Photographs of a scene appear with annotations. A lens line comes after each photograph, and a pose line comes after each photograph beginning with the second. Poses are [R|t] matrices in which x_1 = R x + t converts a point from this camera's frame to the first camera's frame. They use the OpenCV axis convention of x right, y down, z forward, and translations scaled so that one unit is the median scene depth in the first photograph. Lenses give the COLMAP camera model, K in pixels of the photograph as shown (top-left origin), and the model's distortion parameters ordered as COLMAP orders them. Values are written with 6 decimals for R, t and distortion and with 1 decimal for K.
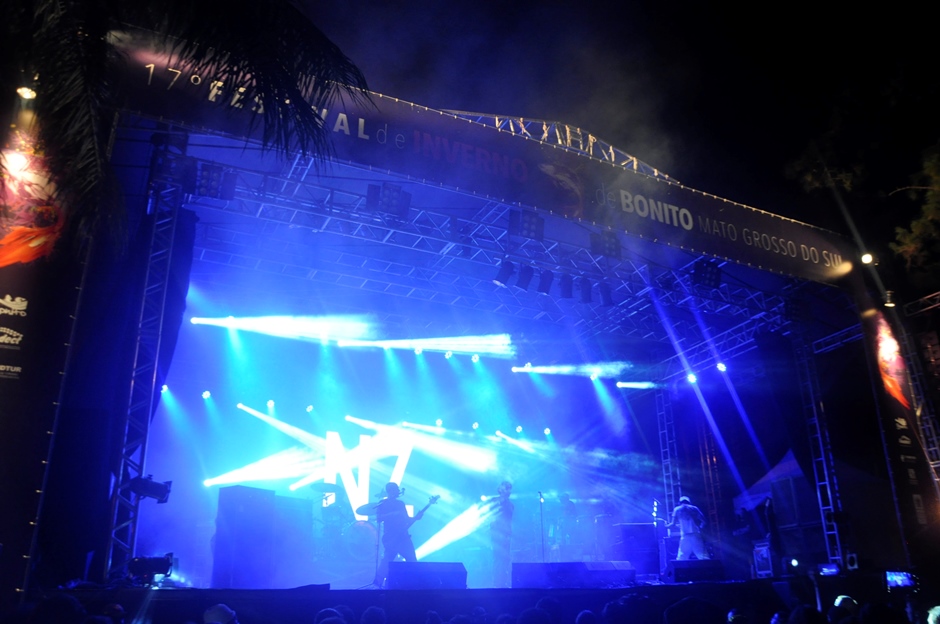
lens RADIAL K [[737.0, 0, 472.5], [0, 737.0, 309.4], [0, 0, 1]] dist [-0.145721, 0.078735]
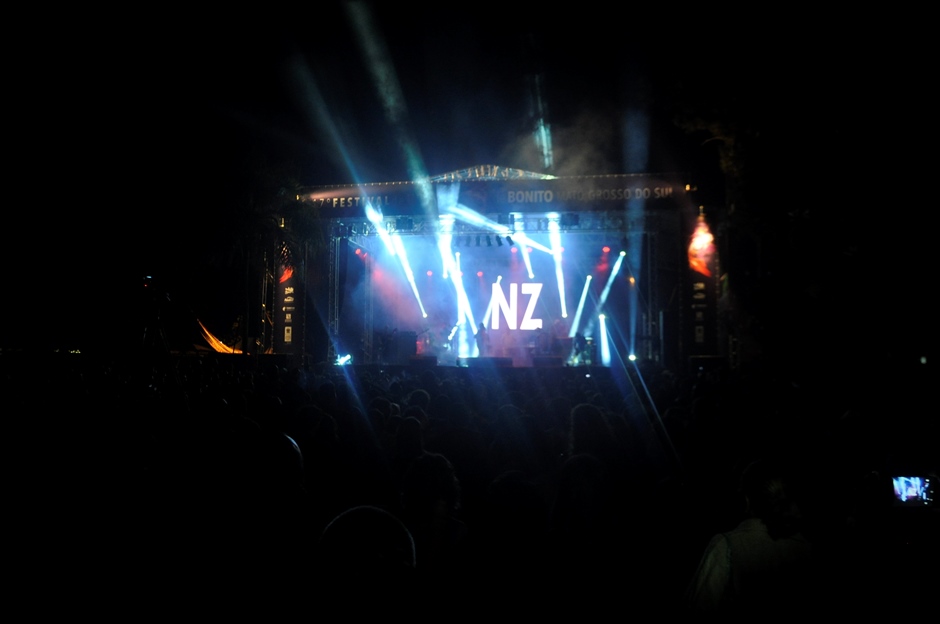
lens RADIAL K [[737.0, 0, 454.7], [0, 737.0, 324.4], [0, 0, 1]] dist [-0.145721, 0.078735]
pose [[0.783473, -0.005818, -0.621398, 1.365554], [0.205616, 0.946059, 0.250387, -0.353369], [0.586423, -0.323941, 0.742408, -0.789363]]
